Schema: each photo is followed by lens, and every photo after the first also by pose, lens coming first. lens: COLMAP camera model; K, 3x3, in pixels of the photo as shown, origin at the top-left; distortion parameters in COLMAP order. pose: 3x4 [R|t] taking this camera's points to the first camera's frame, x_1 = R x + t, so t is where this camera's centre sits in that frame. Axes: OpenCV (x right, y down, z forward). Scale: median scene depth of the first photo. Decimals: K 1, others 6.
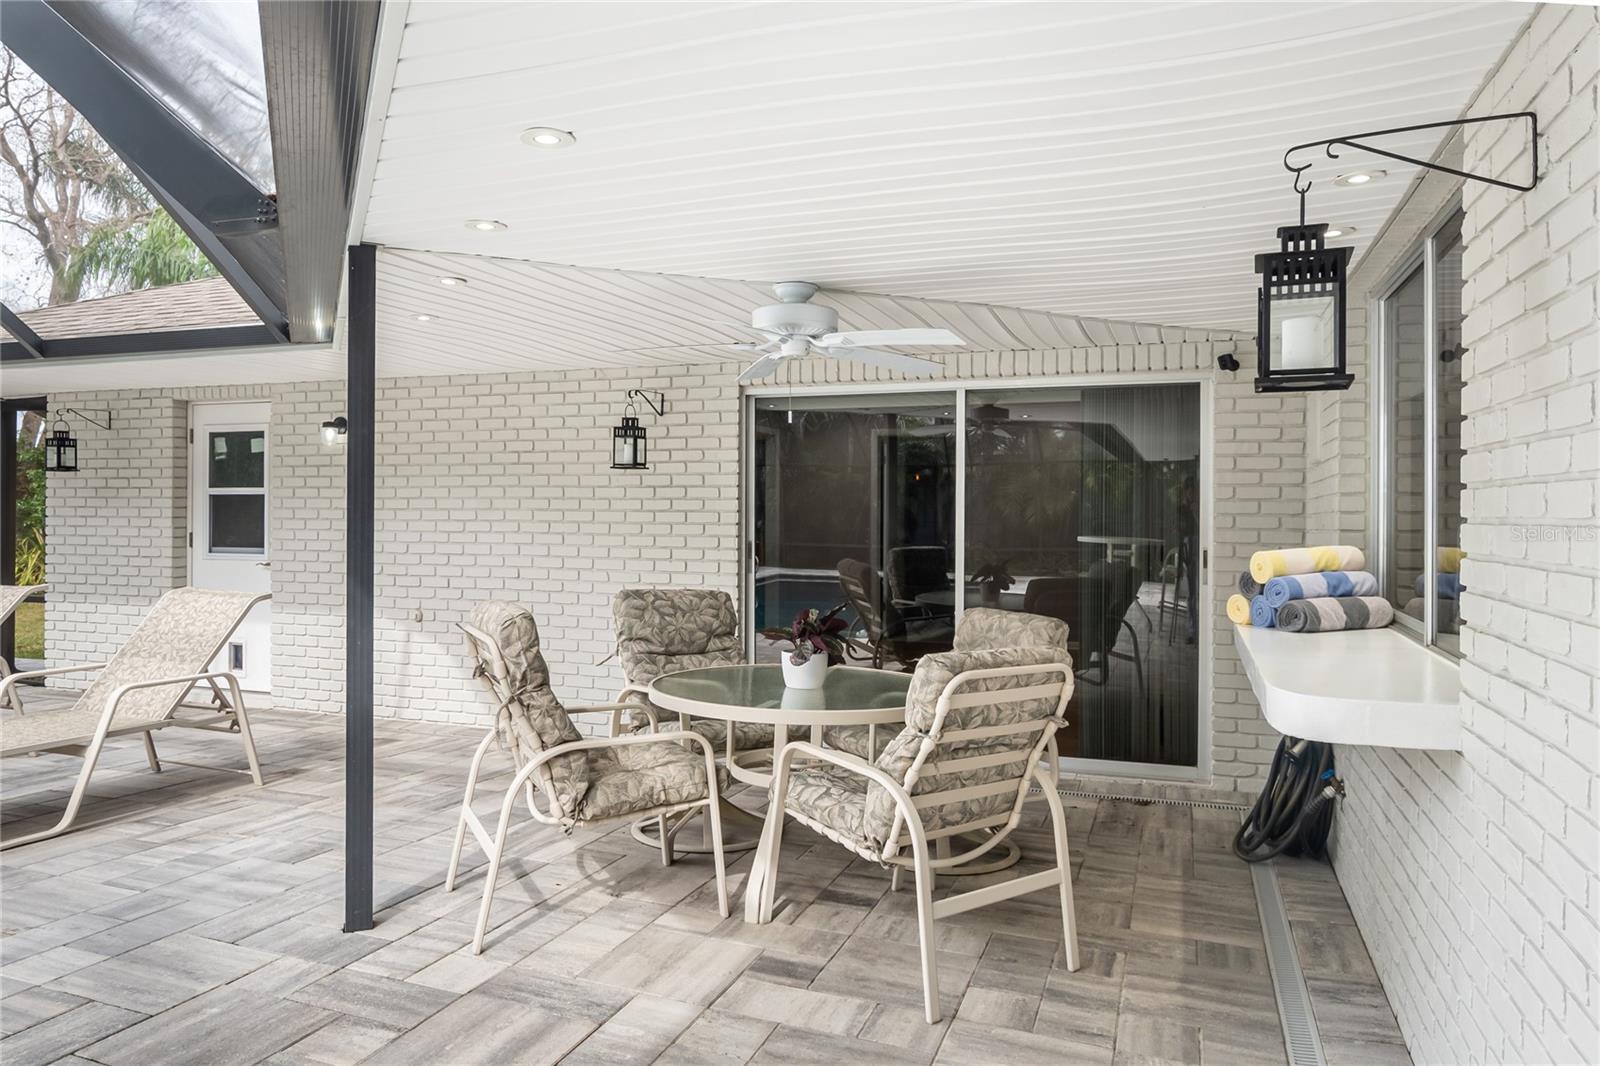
lens RADIAL K [[1023.8, 0, 797.7], [0, 1023.8, 511.1], [0, 0, 1]] dist [-0.010210, -0.000114]
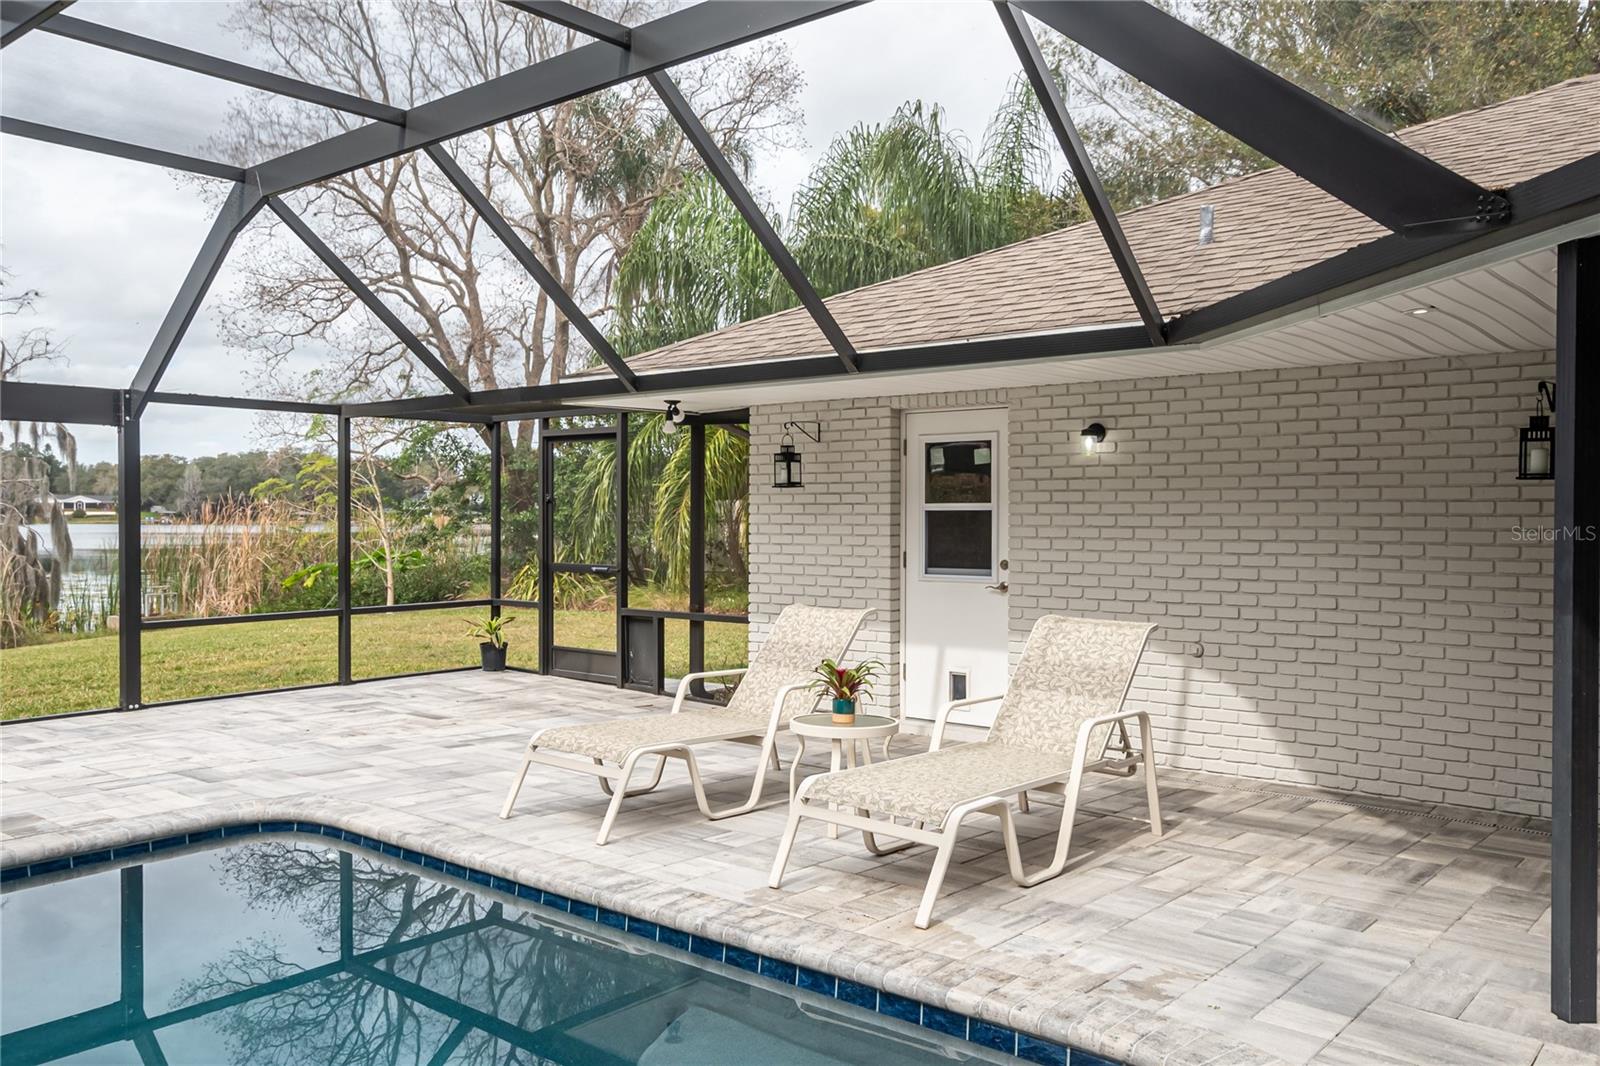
lens RADIAL K [[1251.1, 0, 793.0], [0, 1251.1, 530.0], [0, 0, 1]] dist [-0.010497, 0.042573]
pose [[0.943262, 0.000307, -0.332049, -0.331384], [0.003305, 0.999941, 0.010313, -0.011409], [0.332033, -0.010825, 0.943206, -0.110871]]
